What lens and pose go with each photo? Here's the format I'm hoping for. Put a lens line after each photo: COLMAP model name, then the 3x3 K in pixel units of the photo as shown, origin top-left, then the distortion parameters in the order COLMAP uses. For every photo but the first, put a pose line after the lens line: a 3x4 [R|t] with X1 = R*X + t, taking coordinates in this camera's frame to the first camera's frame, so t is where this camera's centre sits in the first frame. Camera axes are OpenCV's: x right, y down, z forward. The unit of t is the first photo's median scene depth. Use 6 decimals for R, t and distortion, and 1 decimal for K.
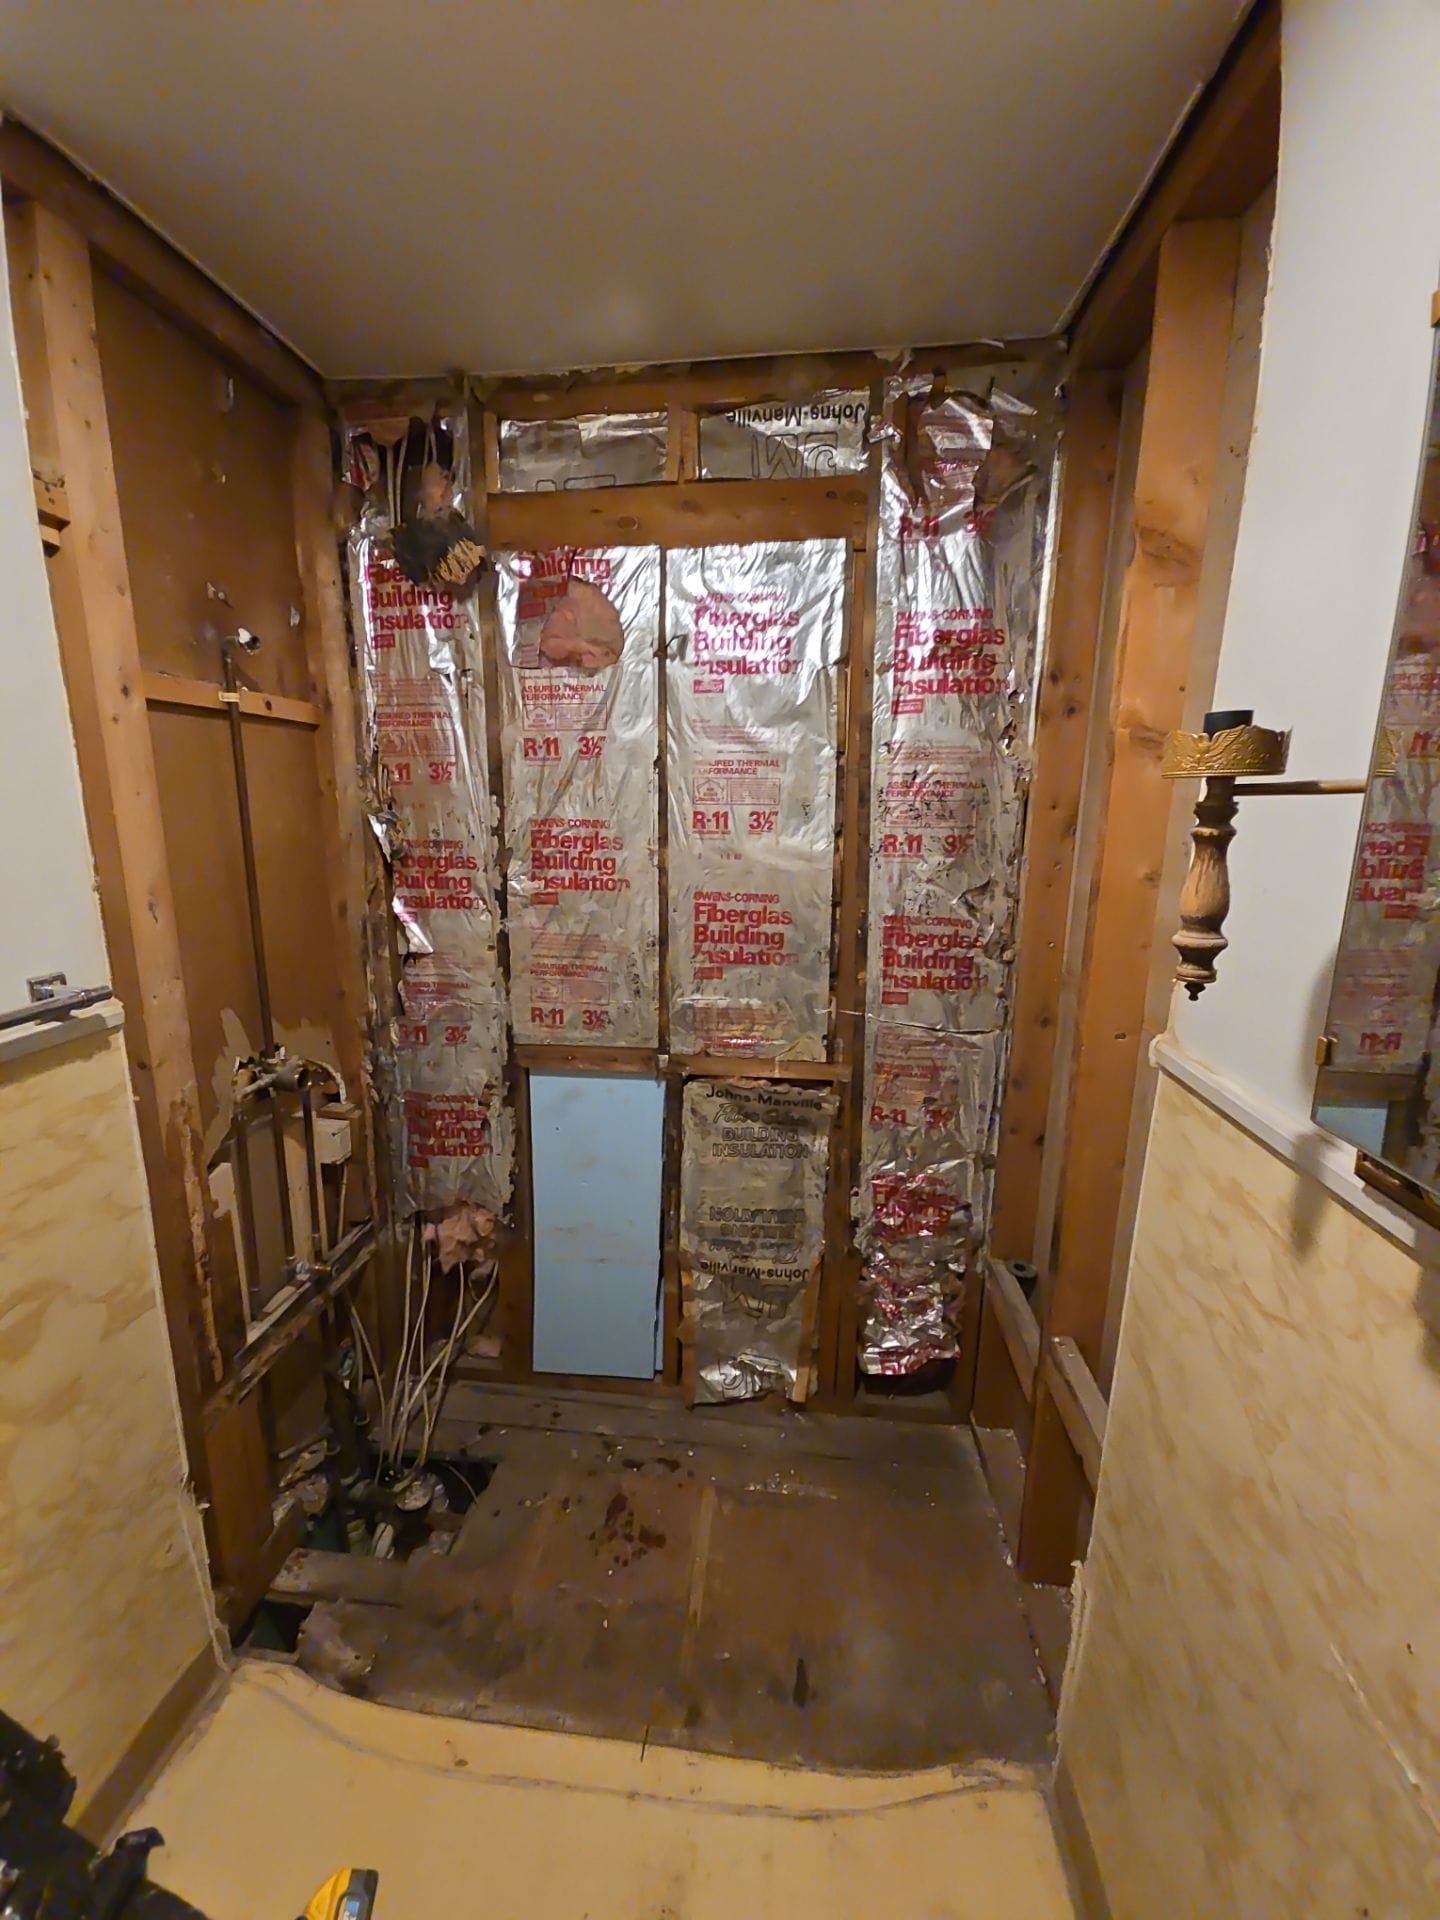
lens RADIAL K [[775.6, 0, 709.7], [0, 775.6, 963.6], [0, 0, 1]] dist [-0.001022, -0.000075]
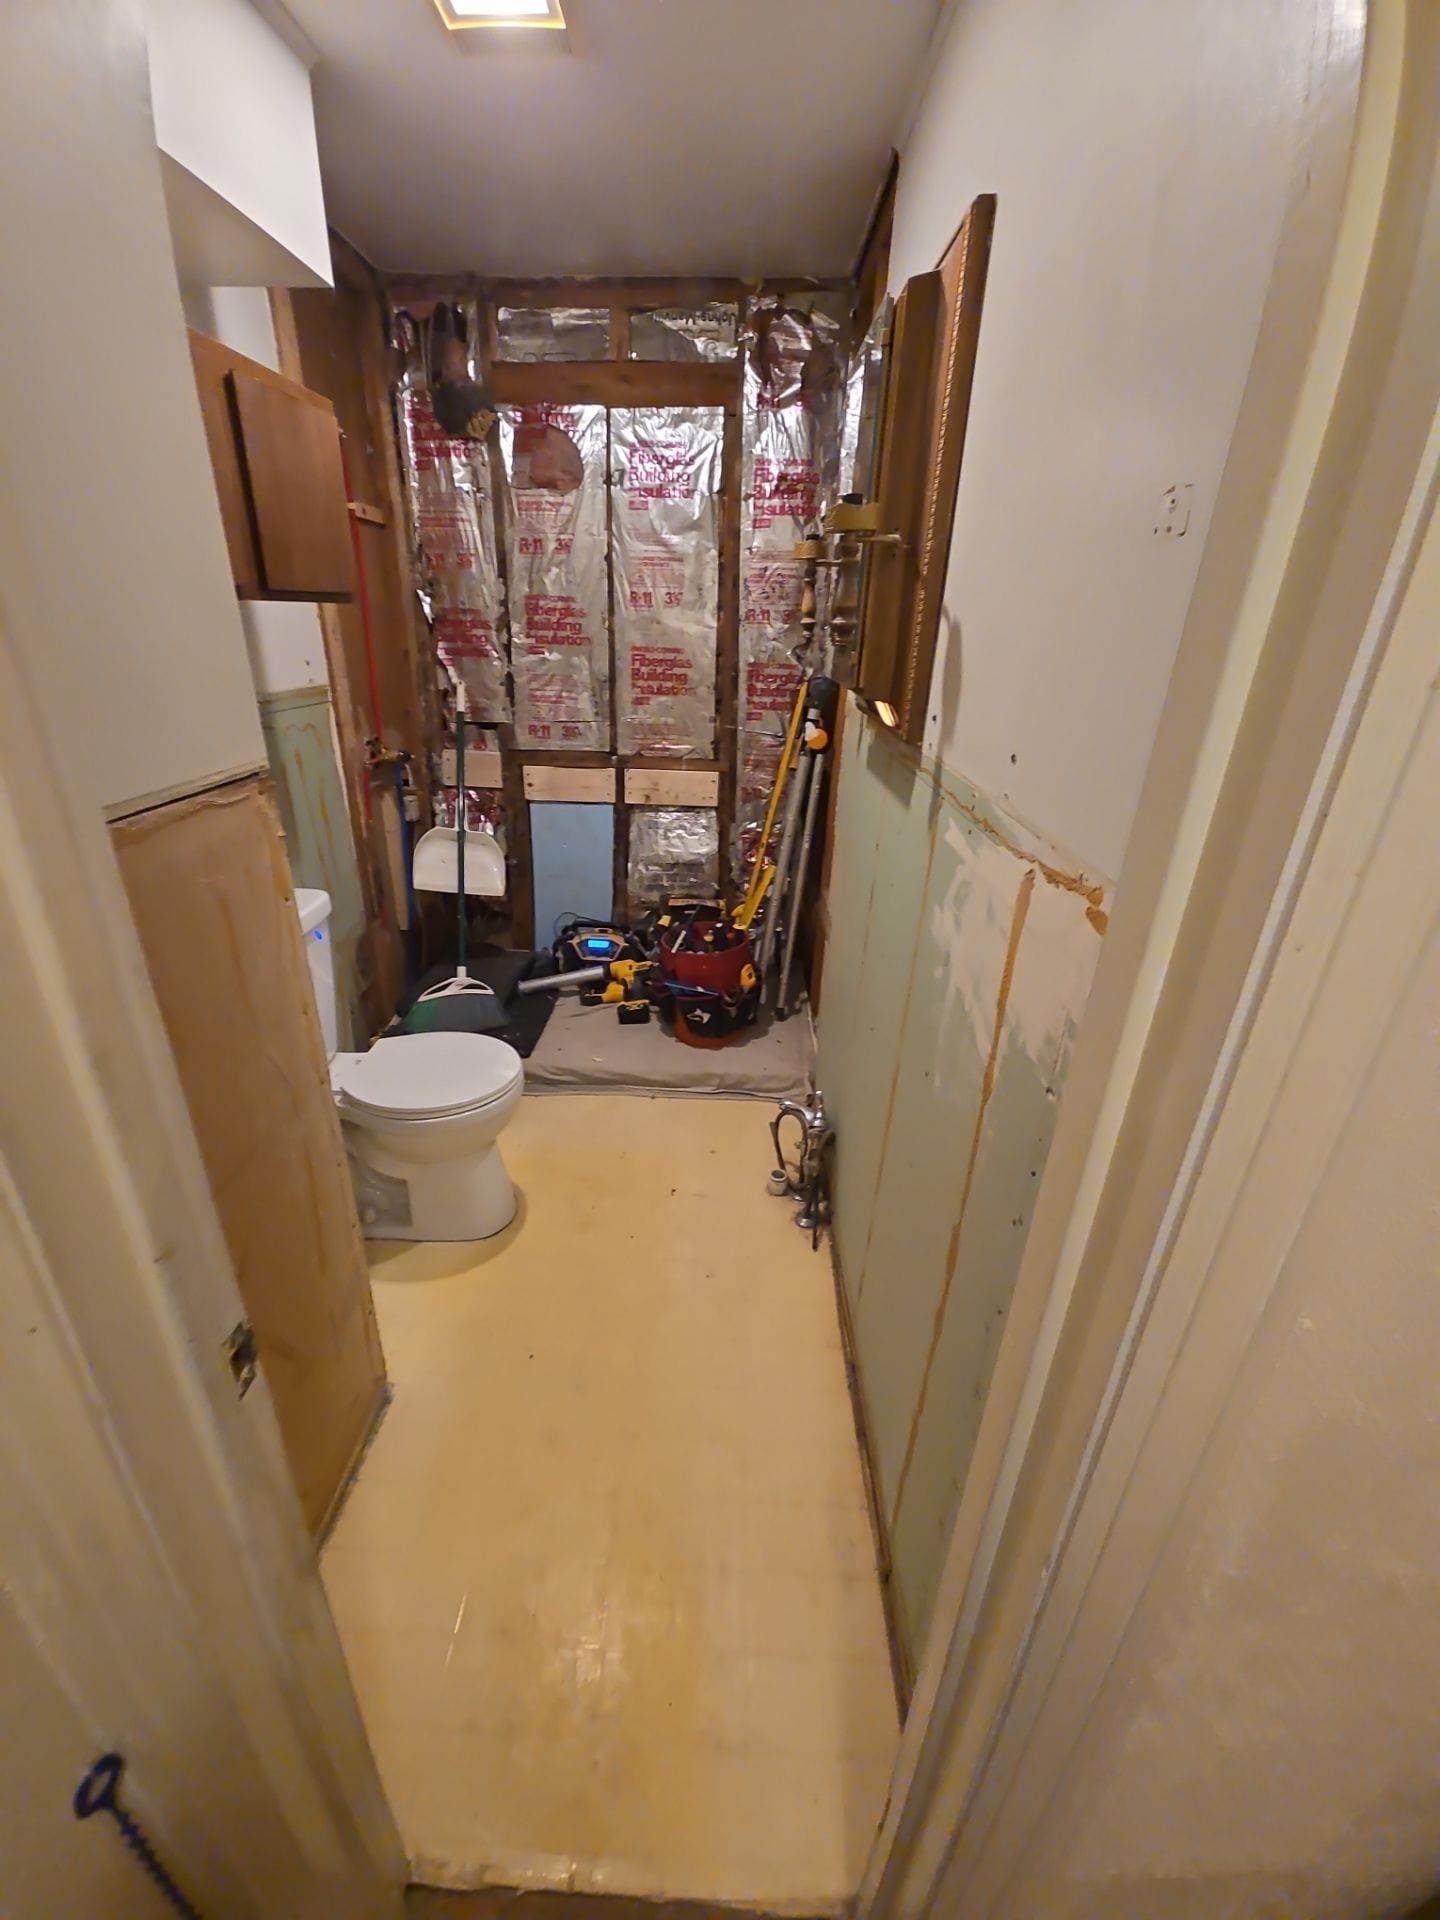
lens RADIAL K [[775.6, 0, 703.7], [0, 775.6, 966.6], [0, 0, 1]] dist [-0.001022, -0.000075]
pose [[0.997239, -0.012019, 0.073277, 0.003861], [-0.004036, 0.976582, 0.215106, 0.224914], [-0.074147, -0.214808, 0.973838, -0.767938]]
